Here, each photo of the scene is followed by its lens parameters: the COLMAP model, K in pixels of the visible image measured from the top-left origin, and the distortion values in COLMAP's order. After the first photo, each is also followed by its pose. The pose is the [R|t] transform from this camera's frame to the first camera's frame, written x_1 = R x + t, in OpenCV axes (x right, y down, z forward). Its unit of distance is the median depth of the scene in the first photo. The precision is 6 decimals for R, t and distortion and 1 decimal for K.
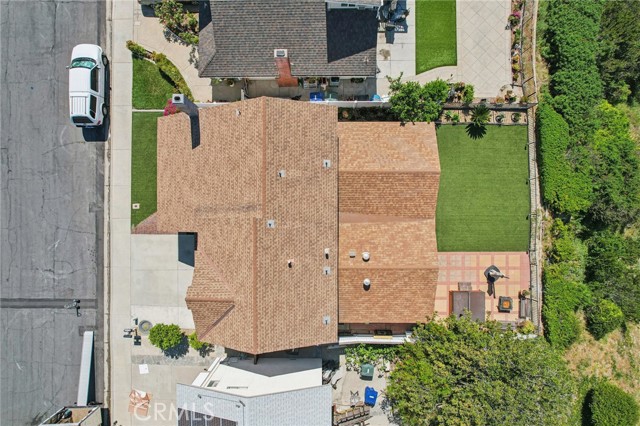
lens RADIAL K [[417.8, 0, 320.9], [0, 417.8, 213.8], [0, 0, 1]] dist [-0.081123, 0.073261]
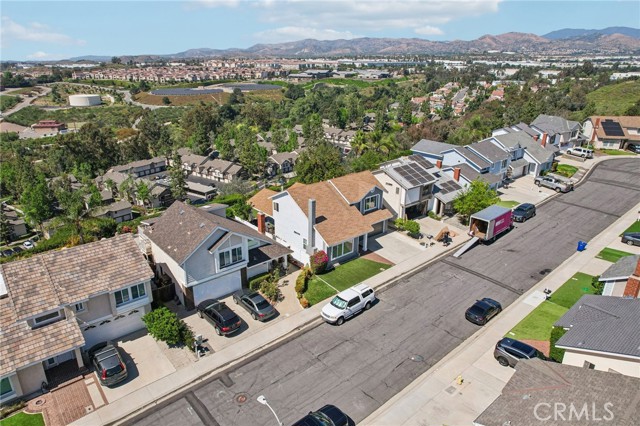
lens RADIAL K [[417.8, 0, 320.9], [0, 417.8, 213.8], [0, 0, 1]] dist [-0.081123, 0.073261]
pose [[-0.657450, -0.279410, 0.699778, -1.334114], [0.753104, -0.213625, 0.622253, -1.118790], [-0.024374, 0.936106, 0.350873, 0.265179]]
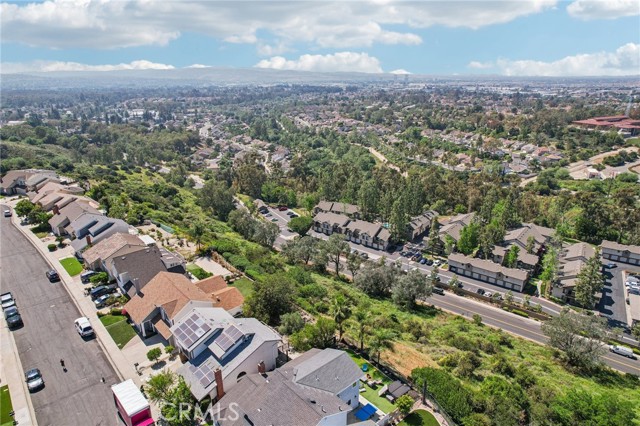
lens RADIAL K [[417.8, 0, 320.9], [0, 417.8, 213.8], [0, 0, 1]] dist [-0.081123, 0.073261]
pose [[0.742896, -0.230037, 0.628640, -0.878094], [0.669406, 0.255345, -0.697635, 2.115440], [-0.000038, 0.939086, 0.343683, -0.450979]]
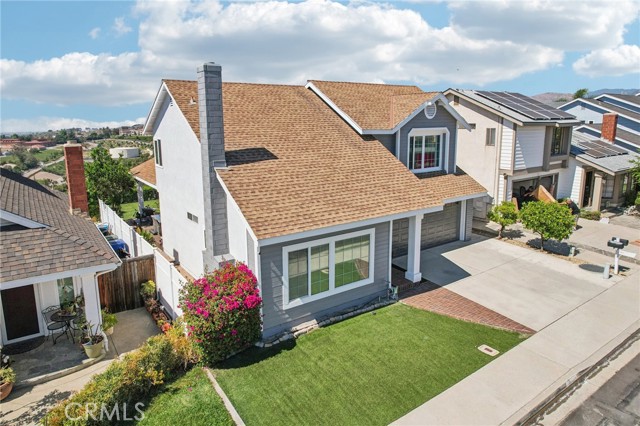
lens RADIAL K [[414.9, 0, 314.8], [0, 414.9, 194.1], [0, 0, 1]] dist [-0.077301, 0.072310]
pose [[-0.575648, -0.139950, 0.805632, -0.641659], [0.817695, -0.095860, 0.567615, -0.351395], [-0.002210, 0.985507, 0.169618, 0.795452]]
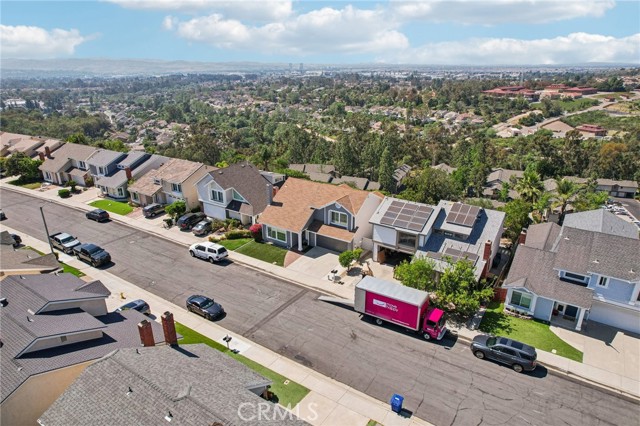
lens RADIAL K [[412.6, 0, 322.5], [0, 412.6, 212.6], [0, 0, 1]] dist [-0.079351, 0.070189]
pose [[0.555472, -0.300805, 0.775221, -1.614550], [0.831524, 0.205767, -0.515972, 0.994286], [-0.004308, 0.931223, 0.364424, 0.174722]]
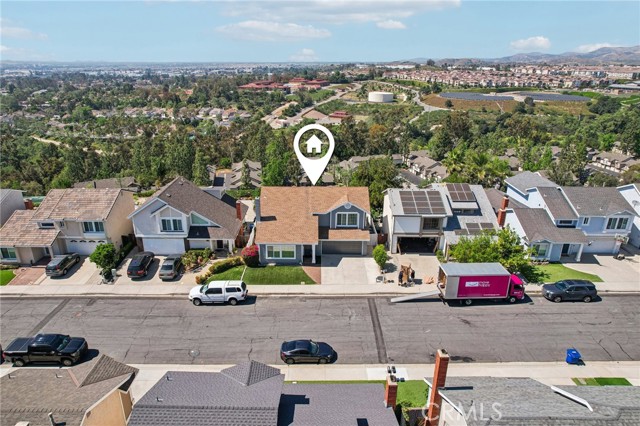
lens RADIAL K [[417.8, 0, 320.9], [0, 417.8, 213.8], [0, 0, 1]] dist [-0.081123, 0.073261]
pose [[-0.009863, -0.360876, 0.932562, -1.789244], [0.999615, 0.020622, 0.018552, 0.013655], [-0.025926, 0.932386, 0.360534, 0.209908]]
